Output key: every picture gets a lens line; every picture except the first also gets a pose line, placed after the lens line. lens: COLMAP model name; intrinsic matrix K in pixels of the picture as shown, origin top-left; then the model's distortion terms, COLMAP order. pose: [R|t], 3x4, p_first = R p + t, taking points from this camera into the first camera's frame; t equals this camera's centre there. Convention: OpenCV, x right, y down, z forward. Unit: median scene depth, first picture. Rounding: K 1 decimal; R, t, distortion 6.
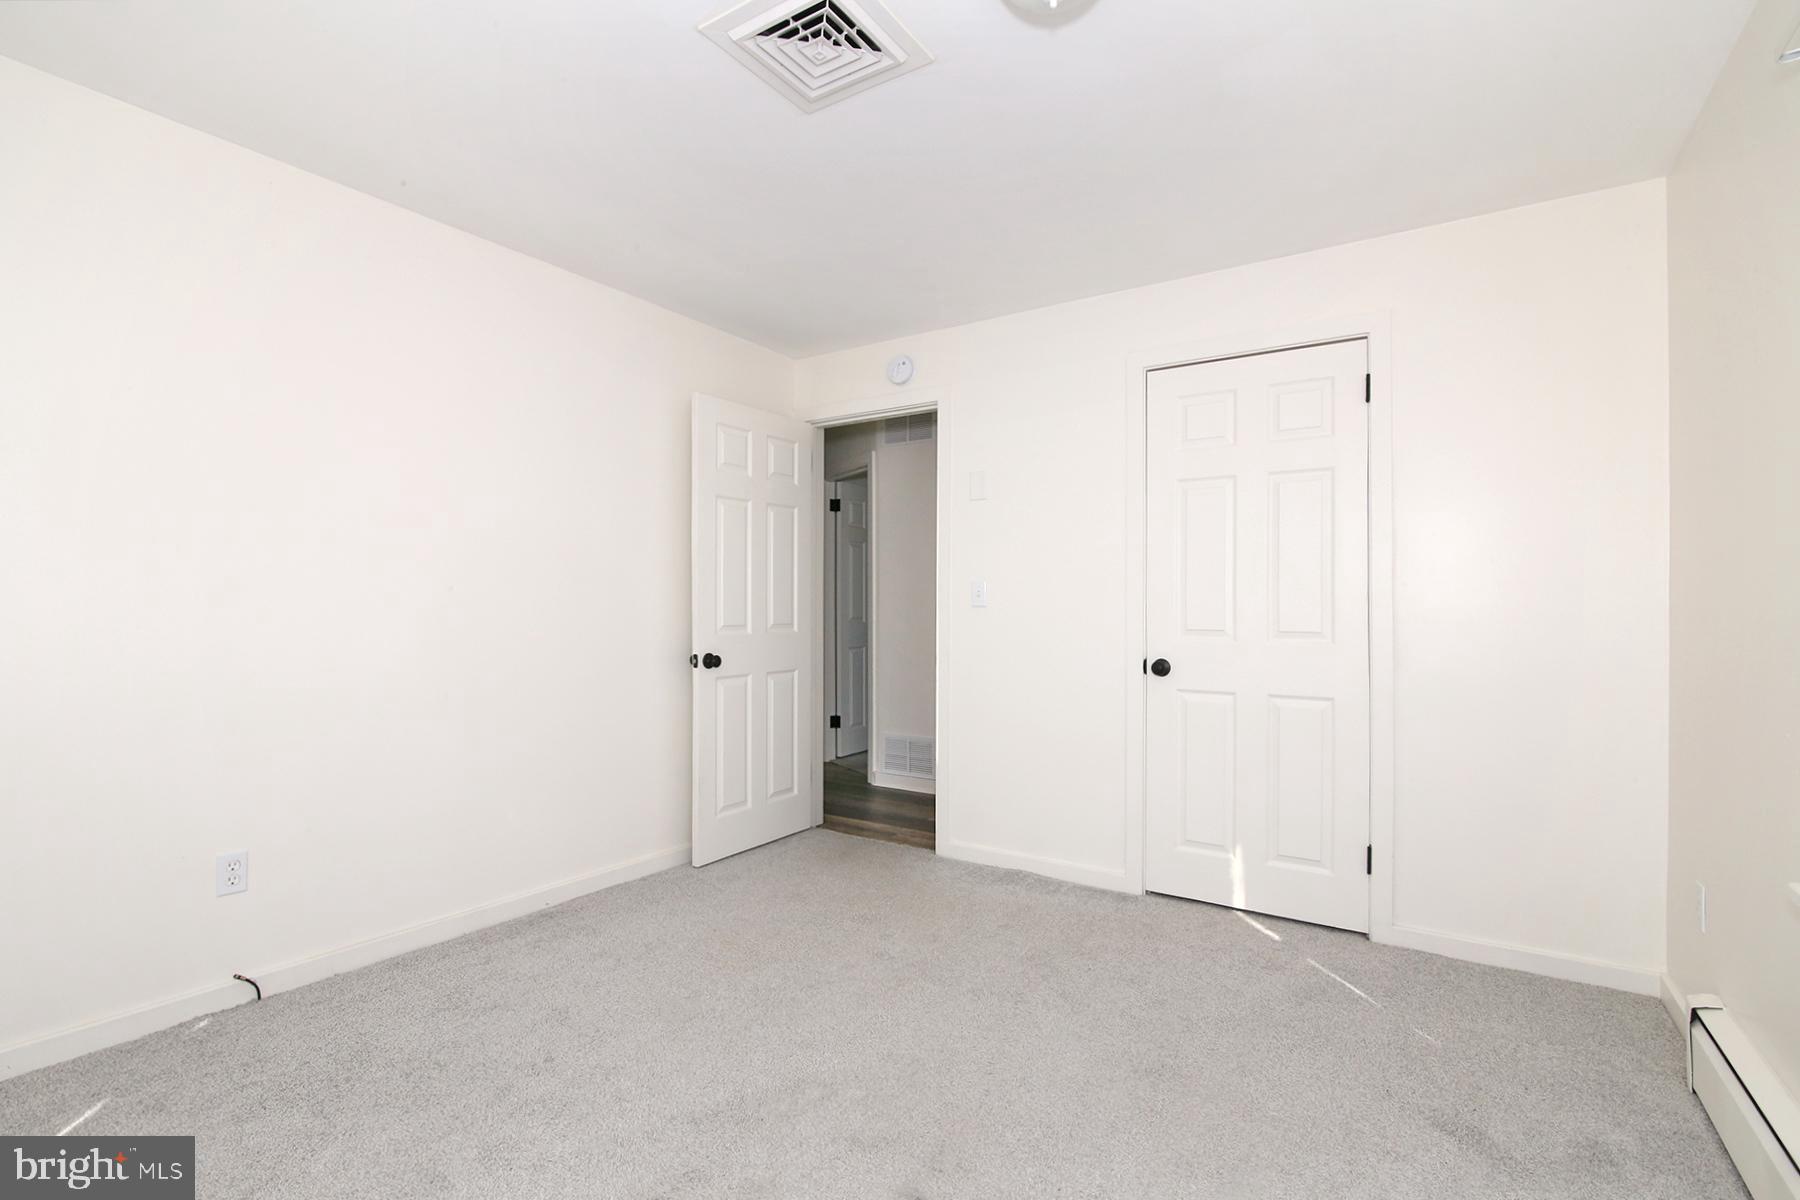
lens RADIAL K [[821.9, 0, 895.4], [0, 821.9, 604.5], [0, 0, 1]] dist [-0.002249, -0.000271]
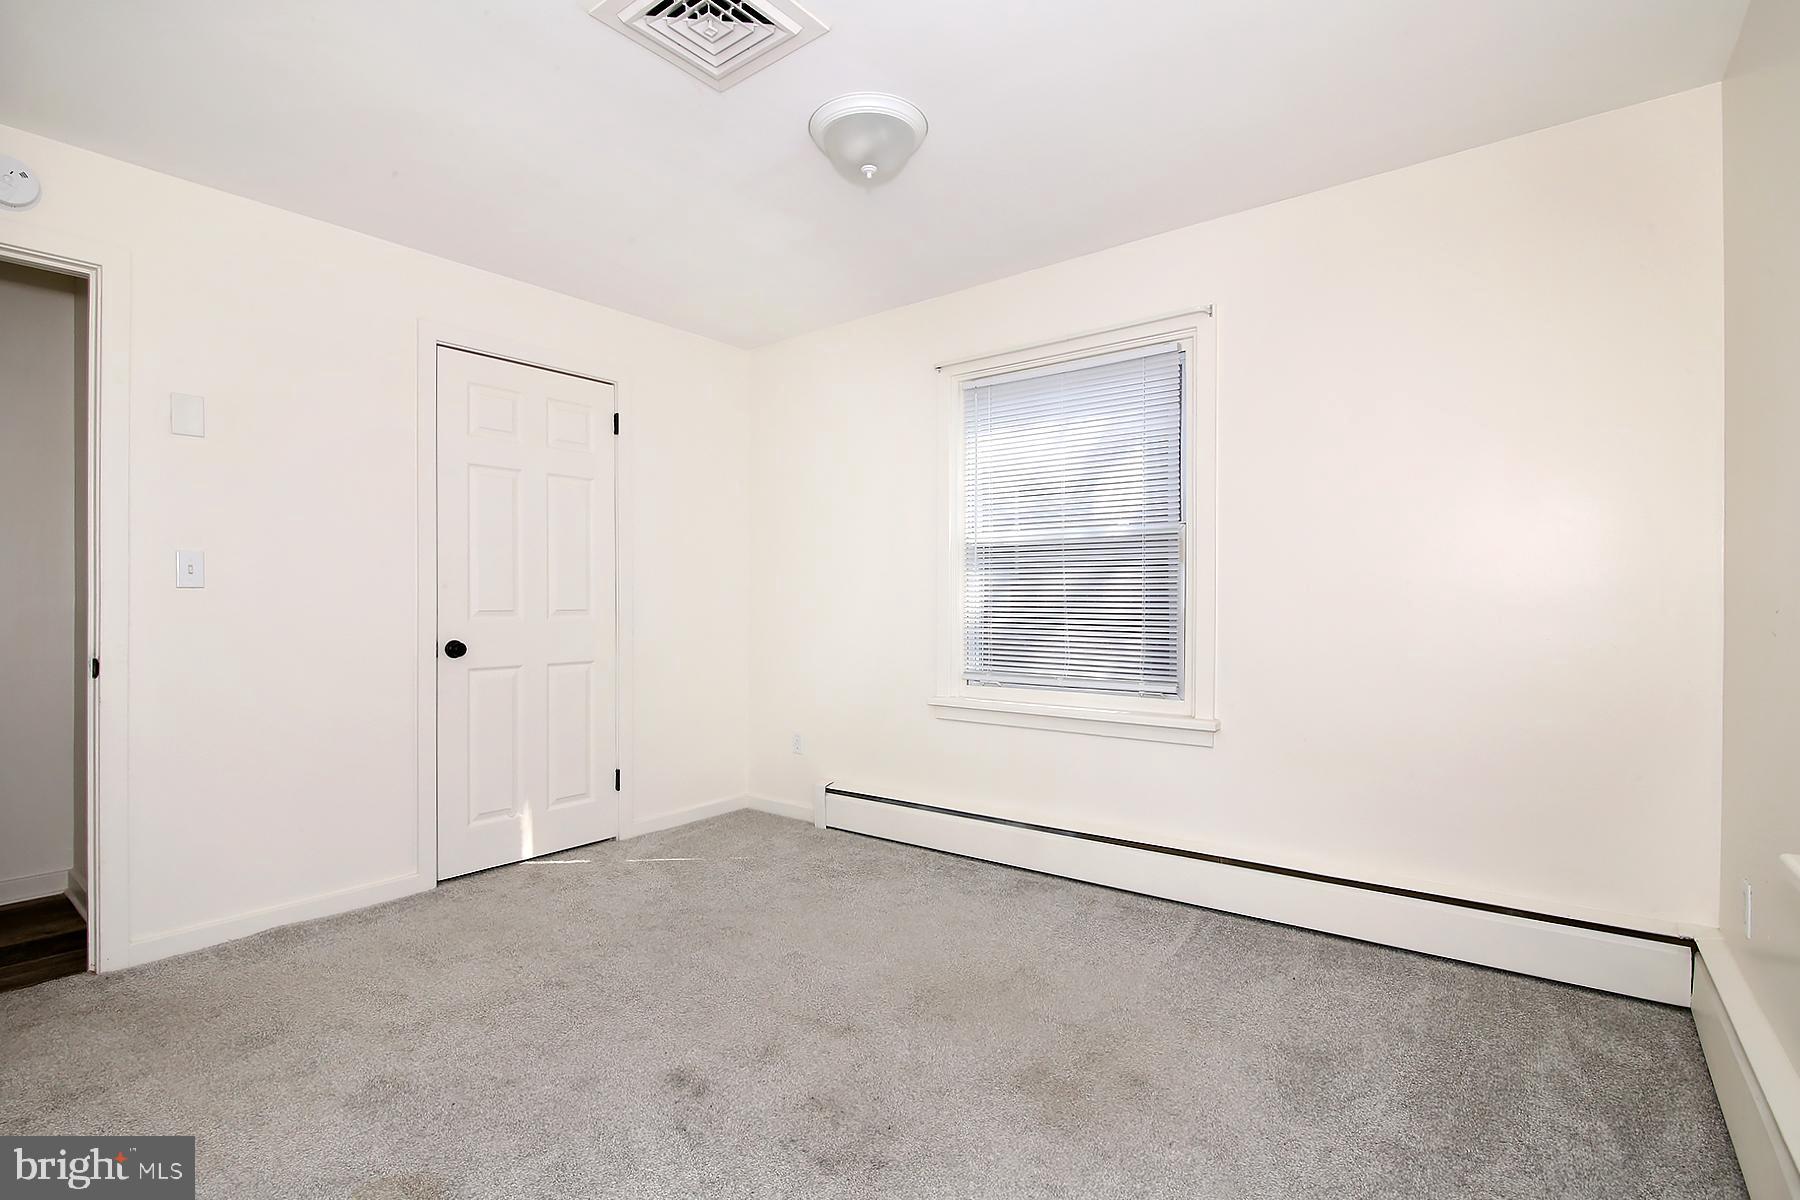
lens RADIAL K [[848.2, 0, 895.7], [0, 848.2, 592.6], [0, 0, 1]] dist [0.000801, 0.000184]
pose [[0.075805, 0.001572, 0.997121, -0.665570], [-0.000587, 0.999999, -0.001532, 0.009469], [-0.997123, -0.000469, 0.075806, 0.395688]]
